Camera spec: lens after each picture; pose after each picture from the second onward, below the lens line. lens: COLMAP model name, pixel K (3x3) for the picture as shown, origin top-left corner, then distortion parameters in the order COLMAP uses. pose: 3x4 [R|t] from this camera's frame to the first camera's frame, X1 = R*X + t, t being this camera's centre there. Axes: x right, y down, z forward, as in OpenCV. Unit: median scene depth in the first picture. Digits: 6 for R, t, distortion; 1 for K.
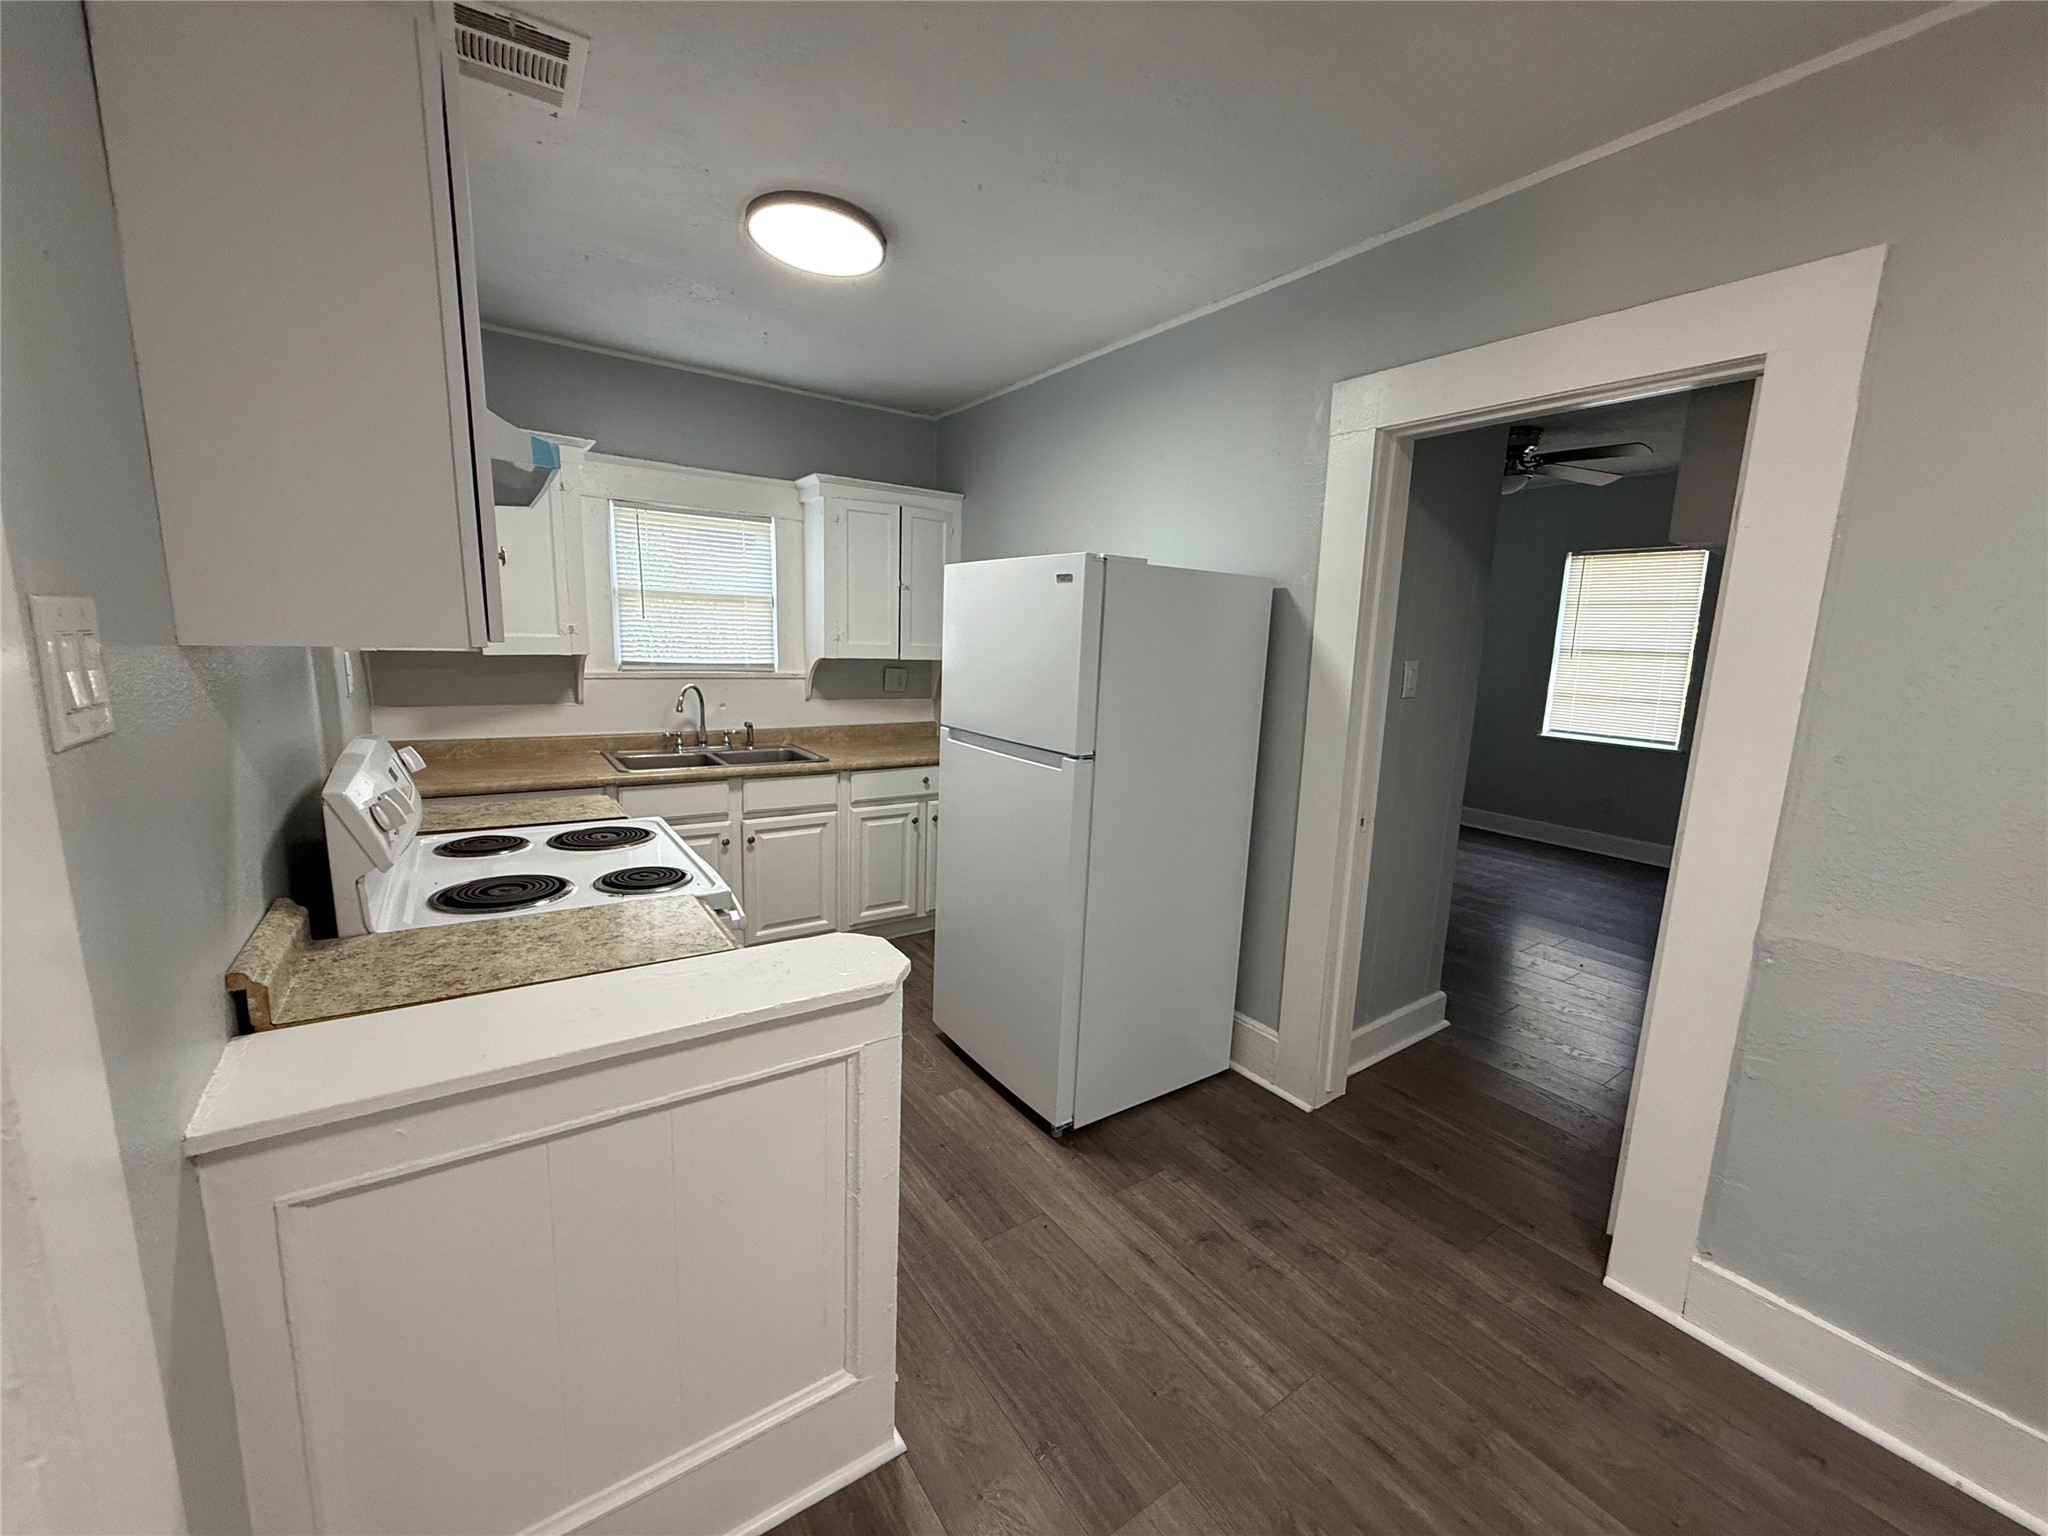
lens RADIAL K [[811.6, 0, 1022.5], [0, 811.6, 771.7], [0, 0, 1]] dist [-0.001055, 0.000239]
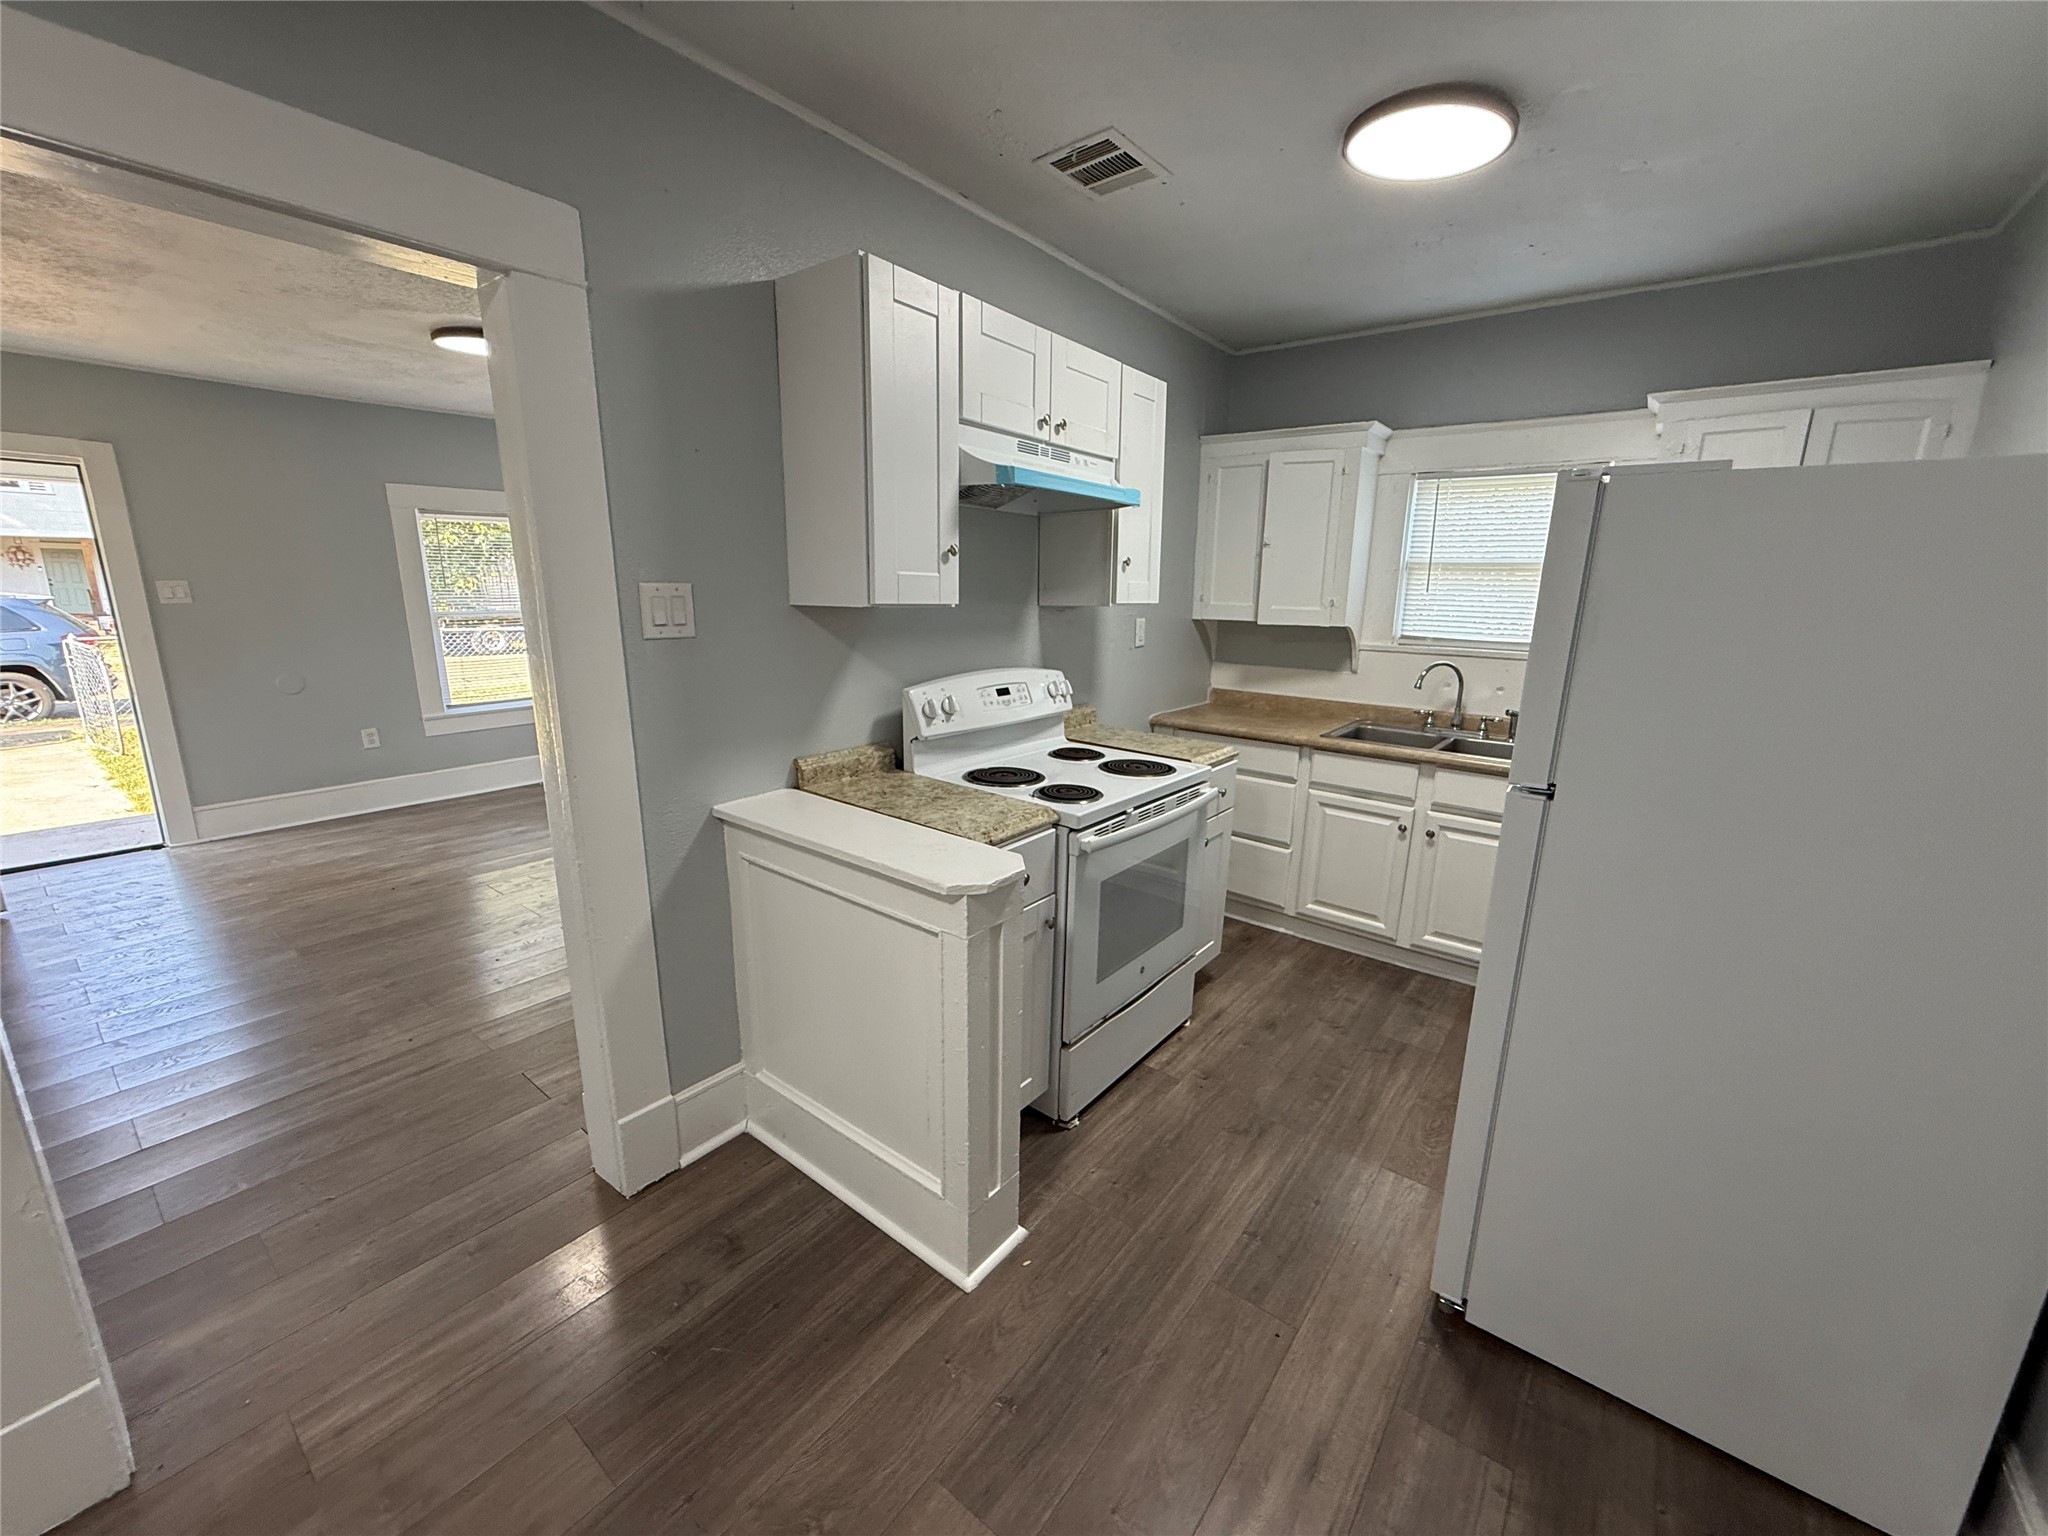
lens RADIAL K [[811.6, 0, 1022.5], [0, 811.6, 771.7], [0, 0, 1]] dist [-0.001055, 0.000239]
pose [[0.300295, 0.186884, -0.935360, 0.573561], [-0.166538, 0.975829, 0.141503, -0.057323], [0.939195, 0.113281, 0.324160, 0.412383]]
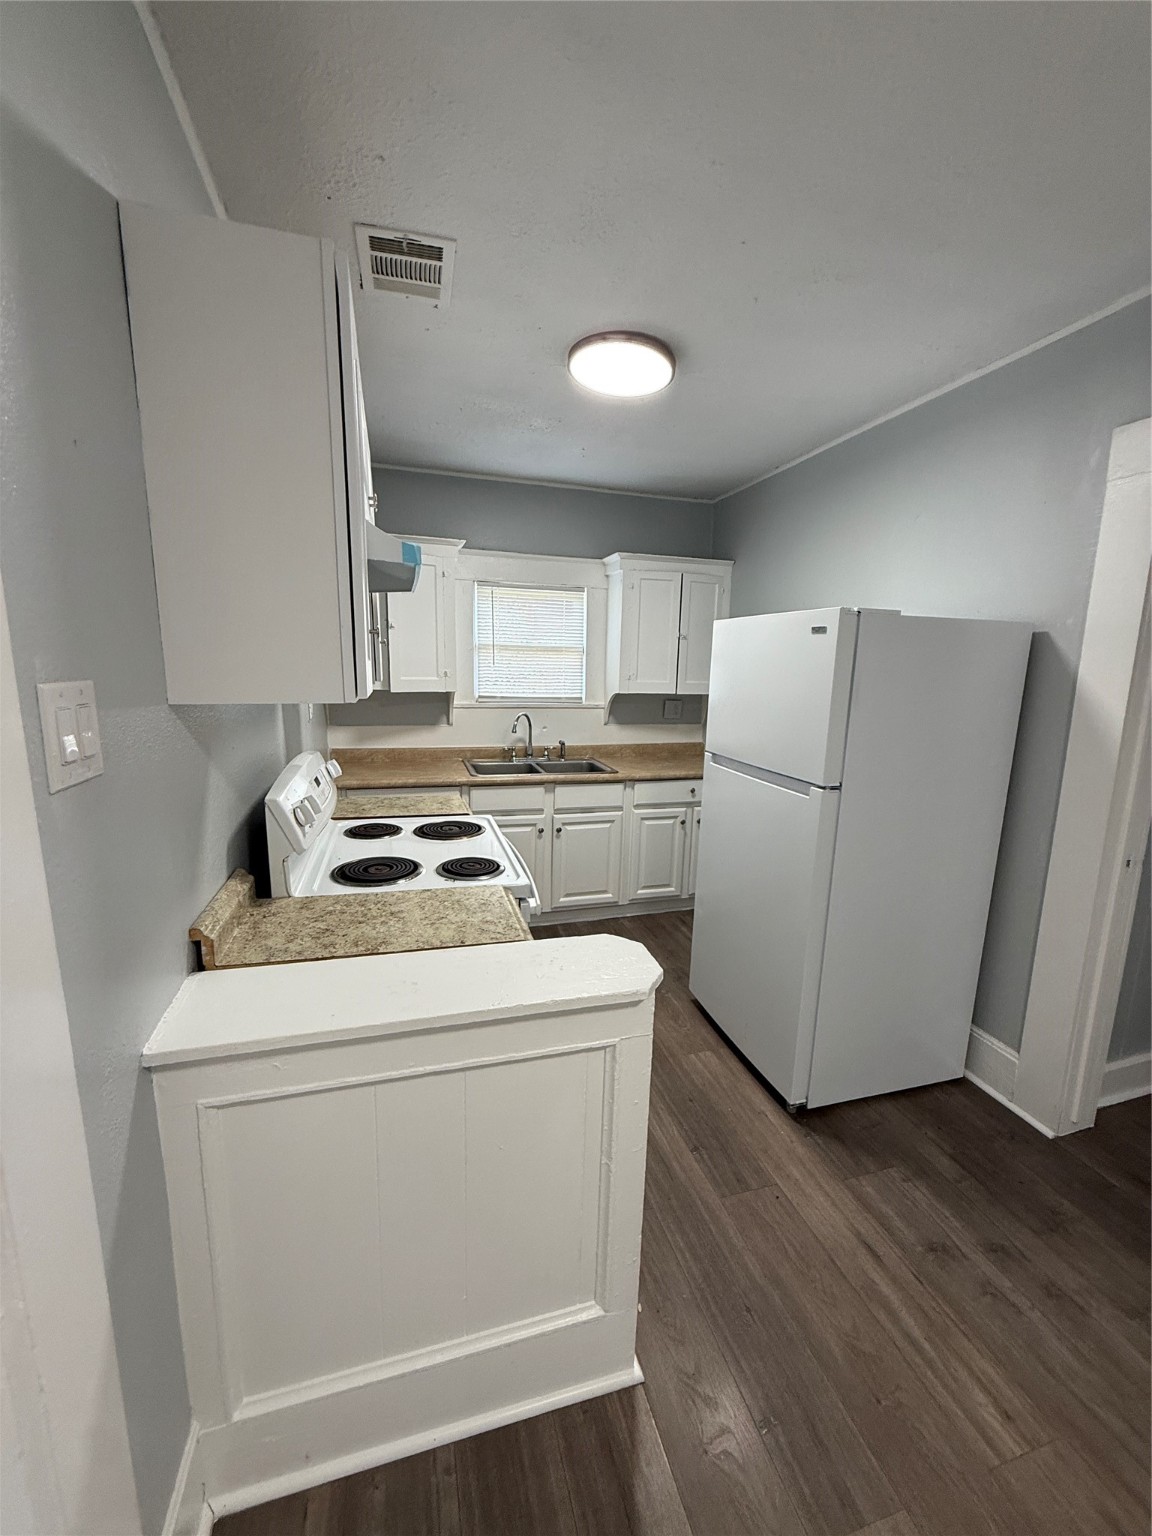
lens RADIAL K [[608.9, 0, 575.5], [0, 608.9, 768.7], [0, 0, 1]] dist [0.002085, 0.000113]
pose [[0.949271, 0.040437, -0.311850, 0.001859], [-0.041539, 0.999132, 0.003109, -0.032802], [0.311705, 0.010003, 0.950126, 0.082351]]
